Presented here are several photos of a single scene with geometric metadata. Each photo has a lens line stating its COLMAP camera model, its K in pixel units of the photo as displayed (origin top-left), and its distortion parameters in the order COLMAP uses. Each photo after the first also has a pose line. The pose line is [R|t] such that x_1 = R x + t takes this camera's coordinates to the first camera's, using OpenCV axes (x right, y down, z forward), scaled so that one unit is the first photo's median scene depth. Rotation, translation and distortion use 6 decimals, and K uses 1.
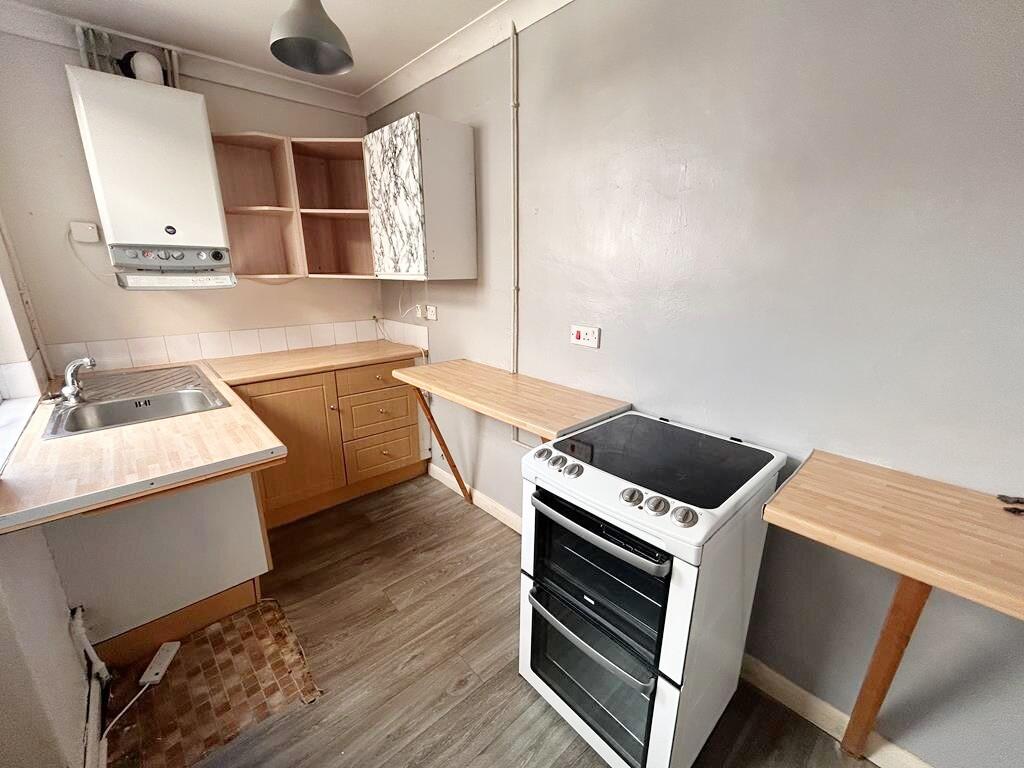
lens RADIAL K [[413.3, 0, 511.5], [0, 413.3, 382.5], [0, 0, 1]] dist [0.001247, -0.000525]
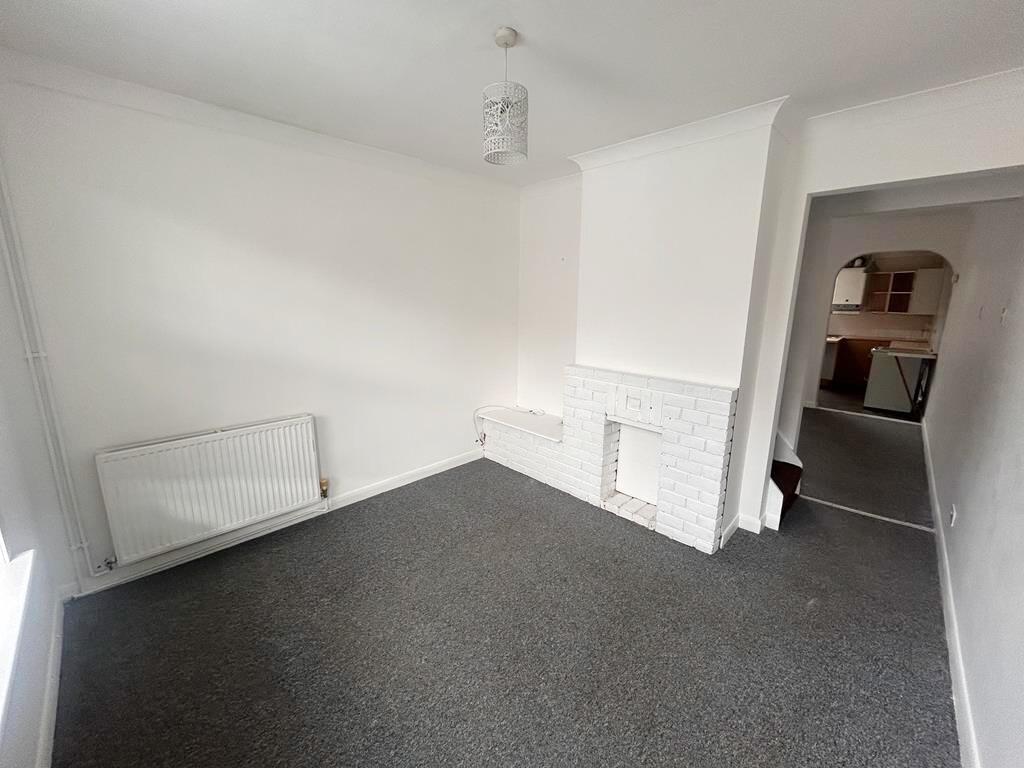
lens RADIAL K [[413.3, 0, 505.3], [0, 413.3, 381.8], [0, 0, 1]] dist [0.001247, -0.000525]
pose [[0.062432, 0.199998, -0.977805, 3.585086], [-0.261737, 0.948708, 0.177335, 0.636210], [0.963118, 0.244856, 0.111576, -2.892899]]
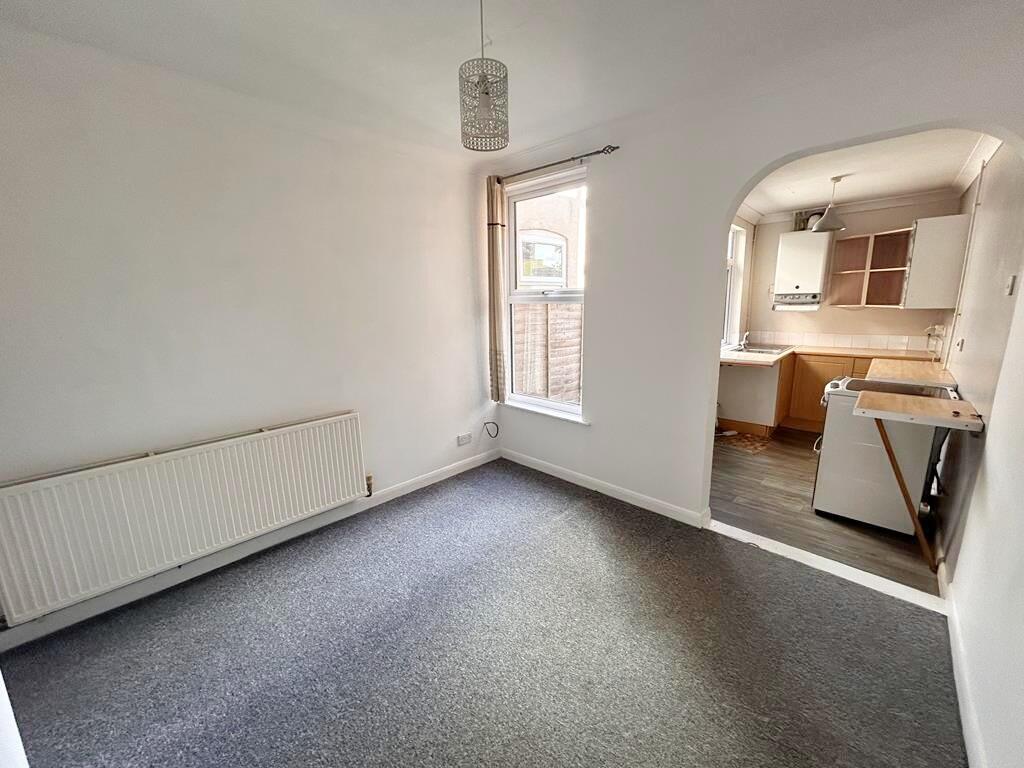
lens RADIAL K [[413.3, 0, 515.2], [0, 413.3, 383.5], [0, 0, 1]] dist [0.001247, -0.000525]
pose [[0.087629, 0.198009, -0.976275, 1.691691], [-0.240134, 0.955343, 0.172210, 0.168507], [0.966776, 0.219347, 0.131264, -0.888963]]
